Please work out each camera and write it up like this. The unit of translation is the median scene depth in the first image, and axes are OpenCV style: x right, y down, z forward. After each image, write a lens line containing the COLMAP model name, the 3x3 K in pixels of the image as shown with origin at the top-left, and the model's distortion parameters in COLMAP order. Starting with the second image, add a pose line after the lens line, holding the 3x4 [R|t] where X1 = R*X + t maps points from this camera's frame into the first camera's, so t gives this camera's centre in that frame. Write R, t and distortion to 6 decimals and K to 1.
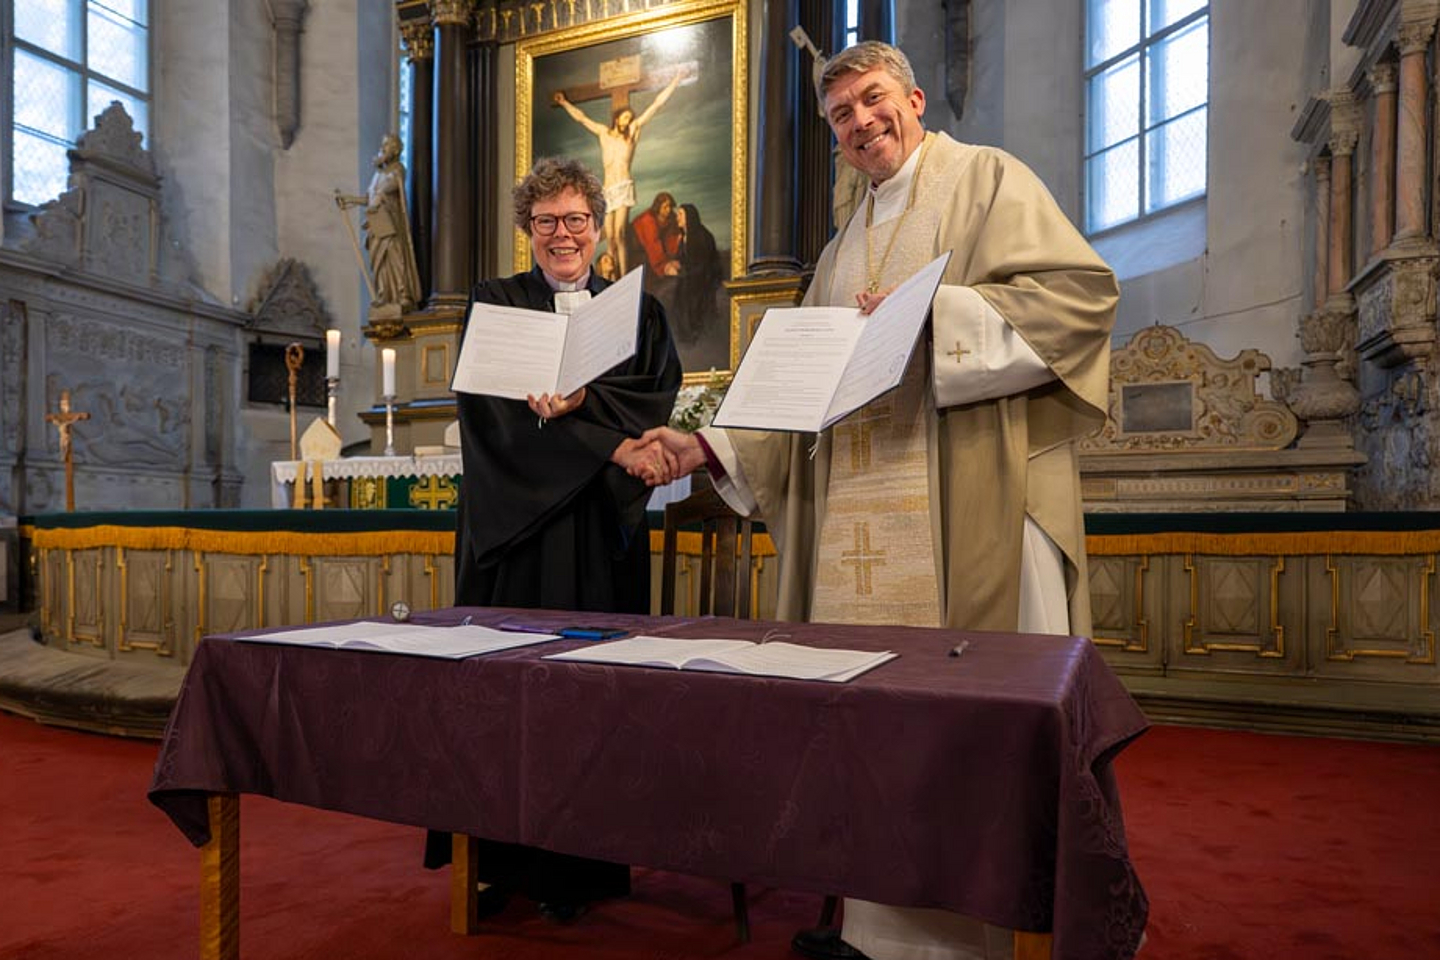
lens RADIAL K [[1185.9, 0, 551.1], [0, 1185.9, 531.2], [0, 0, 1]] dist [0.003164, -0.000469]
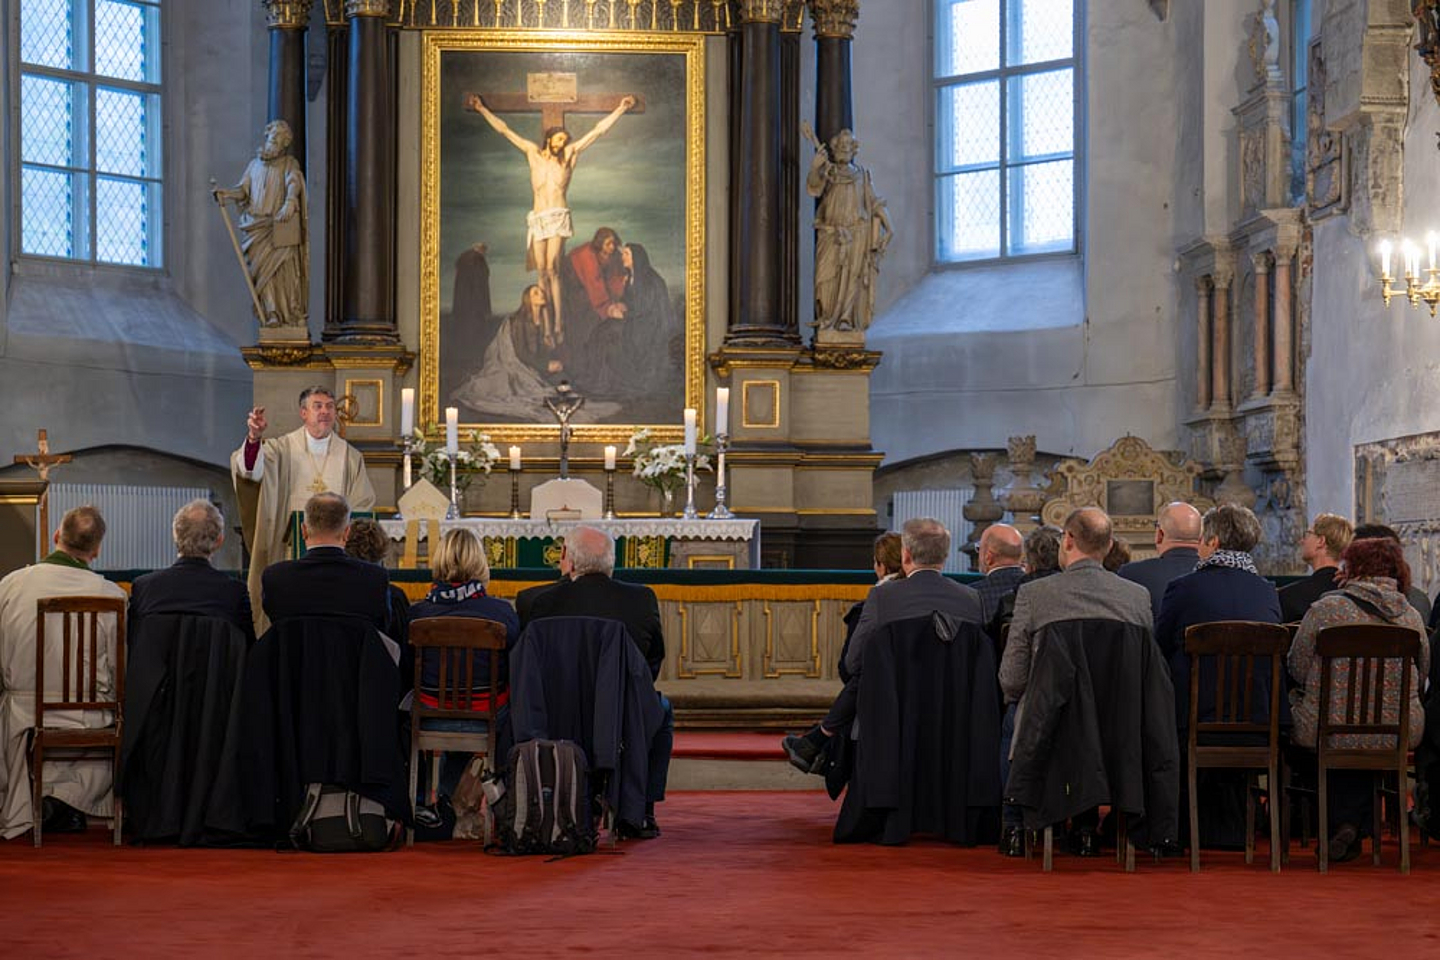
lens RADIAL K [[3054.4, 0, 720.0], [0, 3054.4, 480.0], [0, 0, 1]] dist [0.014732, 0.098242]
pose [[0.874730, 0.022073, 0.484107, -0.962038], [0.001092, 0.998870, -0.047516, 0.024444], [-0.484609, 0.042092, 0.873718, -1.100766]]
